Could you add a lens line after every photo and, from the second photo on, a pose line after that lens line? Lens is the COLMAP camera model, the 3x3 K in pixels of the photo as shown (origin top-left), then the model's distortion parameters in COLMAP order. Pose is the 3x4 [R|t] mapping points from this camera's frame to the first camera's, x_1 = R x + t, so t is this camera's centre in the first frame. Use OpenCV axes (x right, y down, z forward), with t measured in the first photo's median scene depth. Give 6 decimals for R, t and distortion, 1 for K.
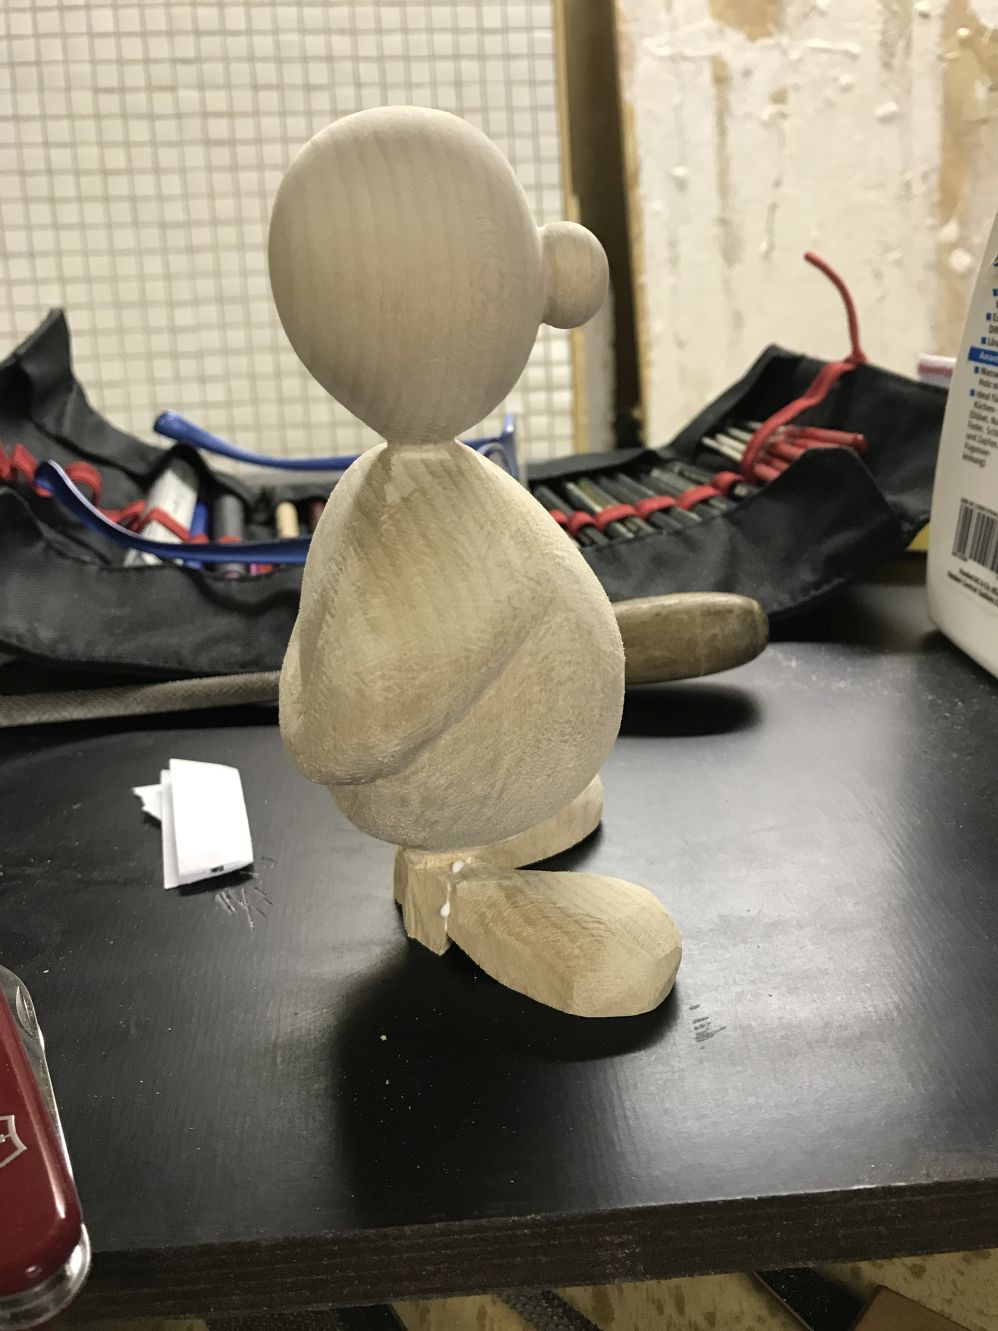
lens RADIAL K [[1118.4, 0, 519.1], [0, 1118.4, 672.7], [0, 0, 1]] dist [-0.005173, -0.008983]
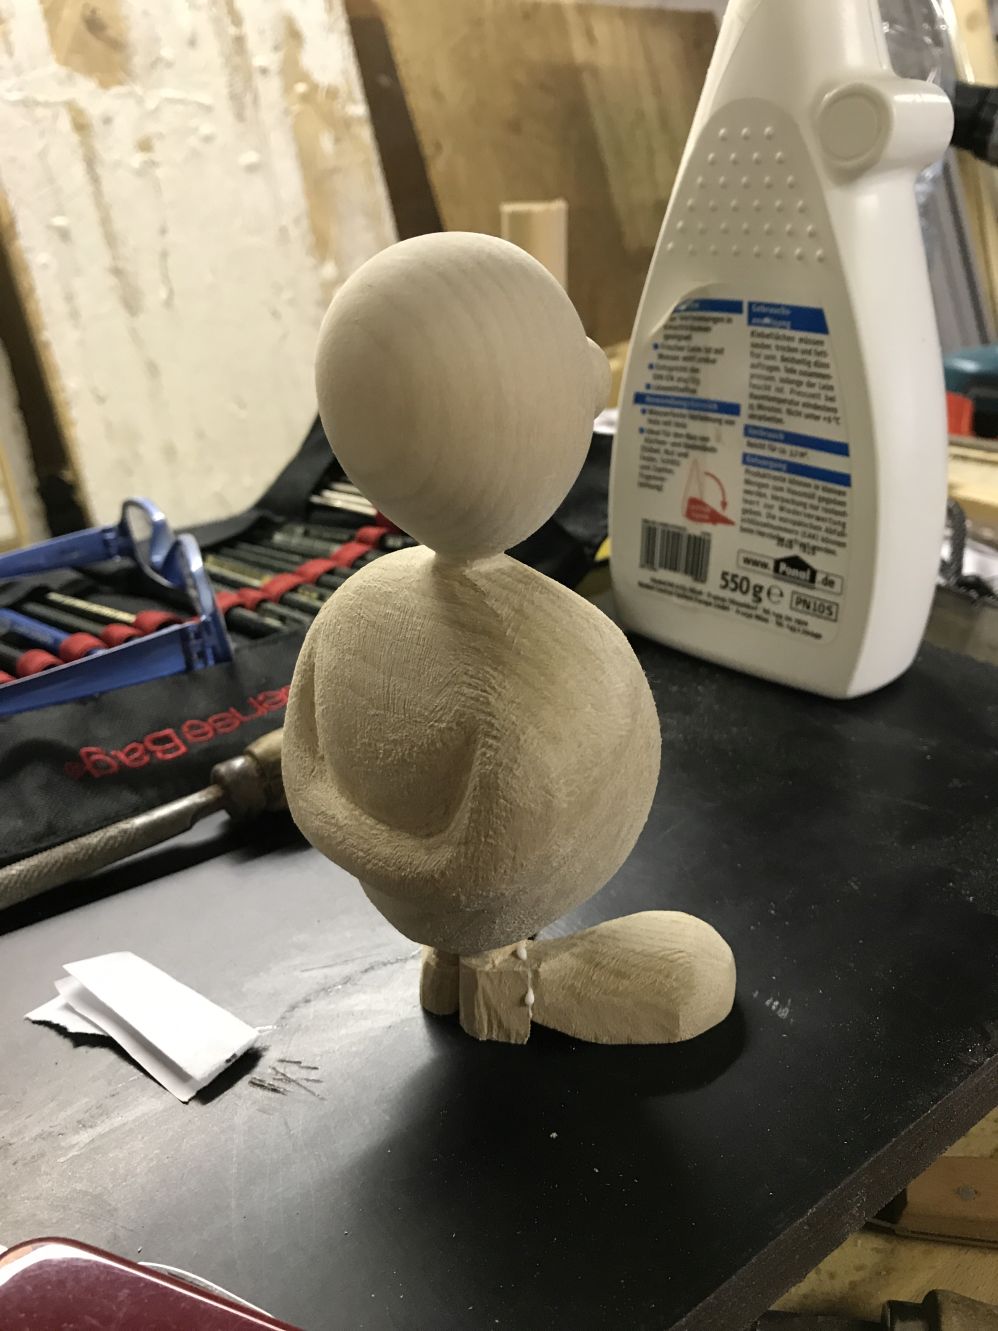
lens RADIAL K [[1118.4, 0, 519.1], [0, 1118.4, 672.7], [0, 0, 1]] dist [-0.005173, -0.008983]
pose [[0.827455, -0.221439, 0.516027, -0.108889], [0.234205, 0.971311, 0.041262, -0.024092], [-0.510360, 0.086714, 0.855578, 0.023009]]
